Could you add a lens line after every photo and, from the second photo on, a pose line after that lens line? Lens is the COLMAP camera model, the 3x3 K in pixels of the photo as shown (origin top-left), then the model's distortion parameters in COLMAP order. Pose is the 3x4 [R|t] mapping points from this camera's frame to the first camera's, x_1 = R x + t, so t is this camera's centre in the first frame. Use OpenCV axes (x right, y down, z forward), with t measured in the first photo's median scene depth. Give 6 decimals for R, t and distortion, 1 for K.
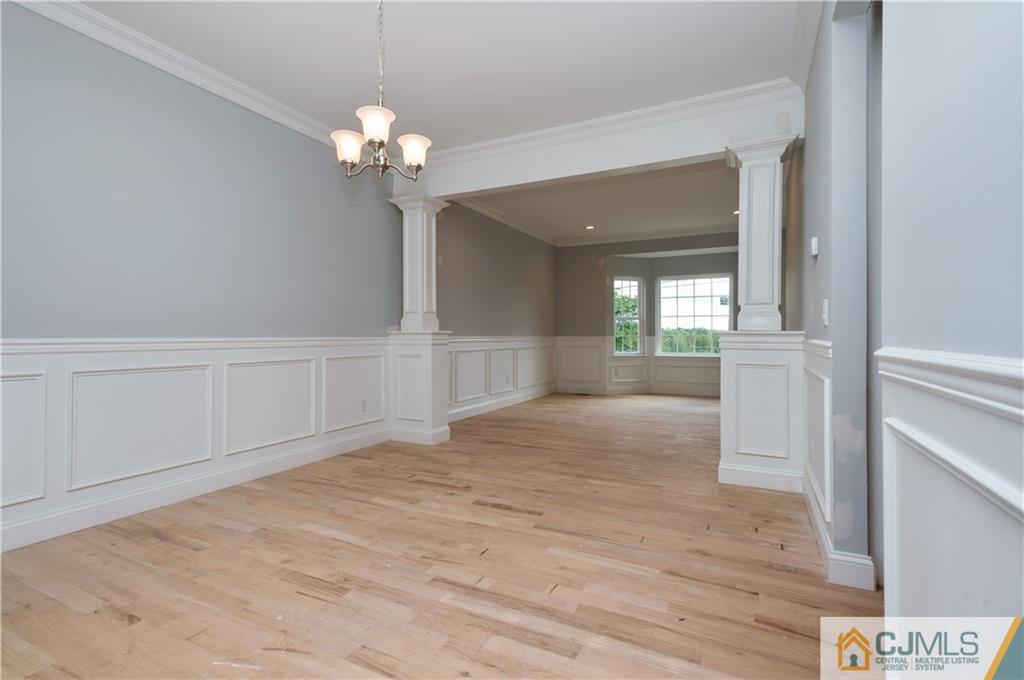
lens RADIAL K [[486.3, 0, 510.2], [0, 486.3, 344.9], [0, 0, 1]] dist [0.018480, -0.000190]
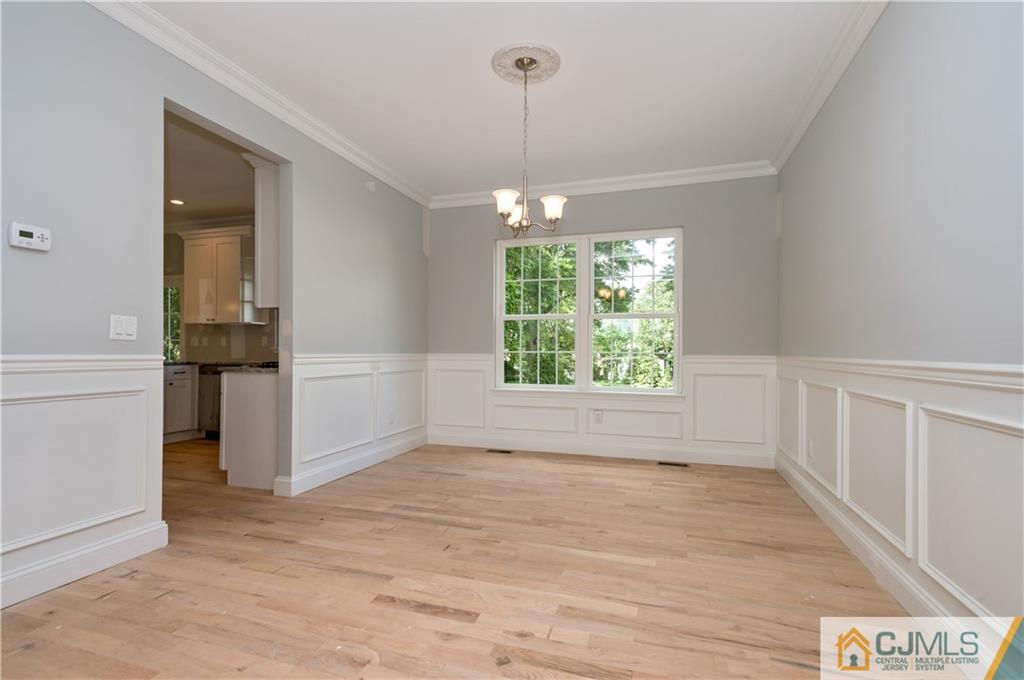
lens RADIAL K [[486.3, 0, 510.2], [0, 486.3, 344.9], [0, 0, 1]] dist [0.018480, -0.000190]
pose [[-0.988300, -0.010700, -0.152145, -0.020738], [-0.012372, 0.999873, 0.010045, -0.046272], [0.152018, 0.011810, -0.988307, 1.975184]]
